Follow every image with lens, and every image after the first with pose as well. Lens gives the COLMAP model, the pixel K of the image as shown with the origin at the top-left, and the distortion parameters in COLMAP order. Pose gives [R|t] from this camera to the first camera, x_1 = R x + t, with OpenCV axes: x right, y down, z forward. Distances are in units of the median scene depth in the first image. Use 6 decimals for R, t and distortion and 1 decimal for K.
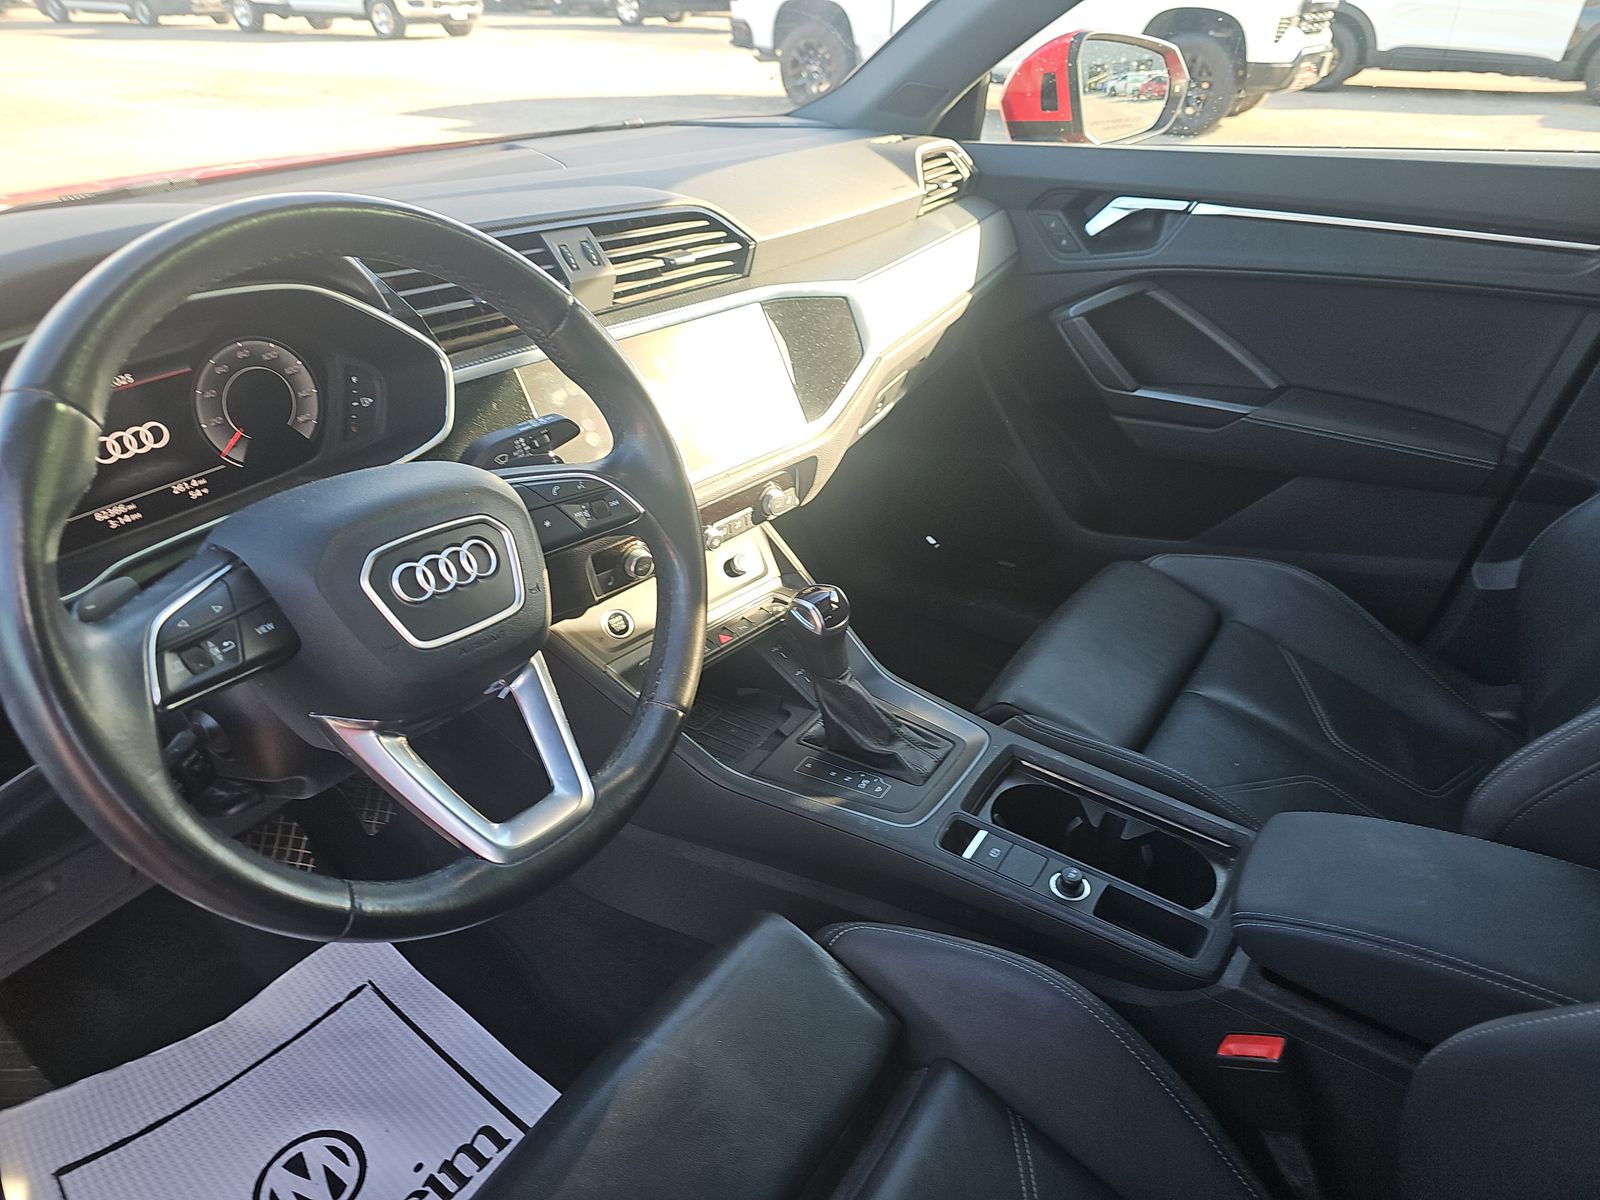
lens RADIAL K [[1057.1, 0, 796.3], [0, 1057.1, 585.1], [0, 0, 1]] dist [0.059071, -0.055719]
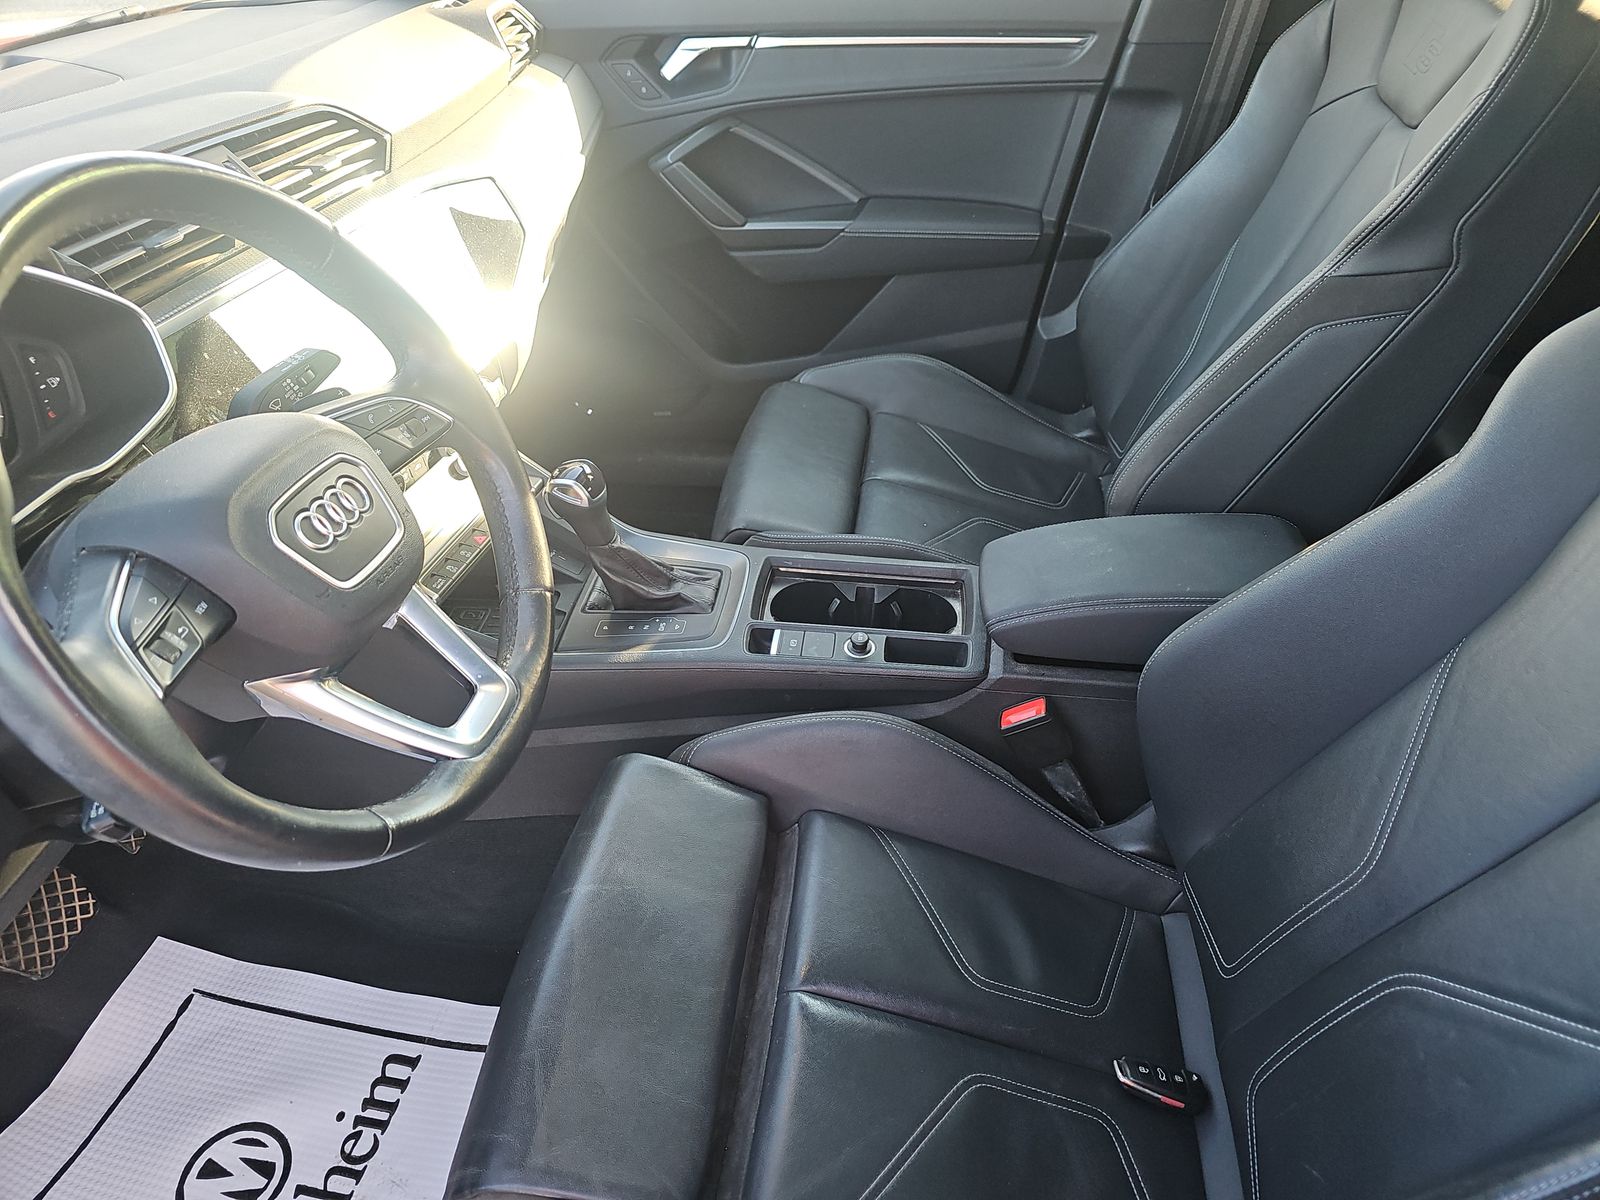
lens RADIAL K [[1057.1, 0, 796.3], [0, 1057.1, 585.1], [0, 0, 1]] dist [0.059071, -0.055719]
pose [[0.896660, -0.289752, 0.334730, -0.162613], [0.245070, 0.954523, 0.169782, -0.006847], [-0.368702, -0.070204, 0.926893, -0.072423]]
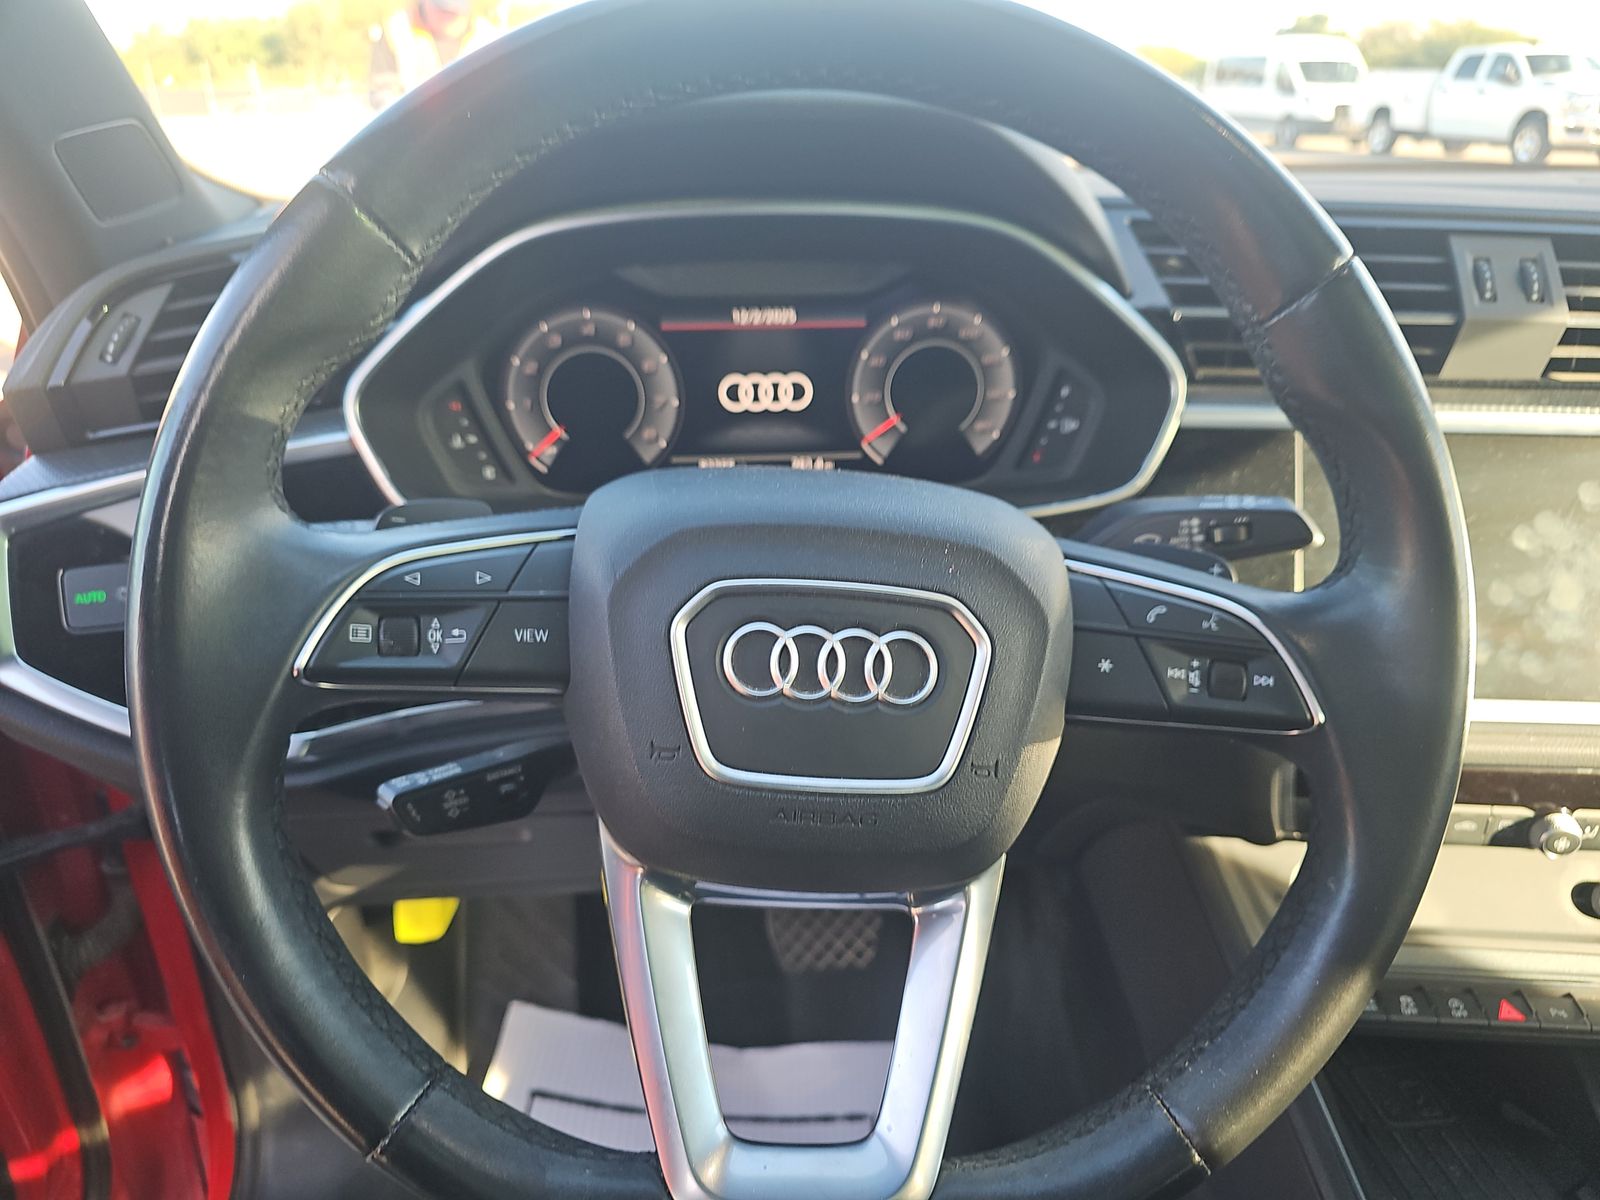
lens RADIAL K [[1085.0, 0, 797.8], [0, 1085.0, 617.9], [0, 0, 1]] dist [-0.005318, -0.002882]
pose [[0.632886, 0.339350, -0.695915, 0.018328], [-0.388620, 0.916636, 0.093558, -0.045381], [0.669649, 0.211235, 0.712004, 0.337732]]
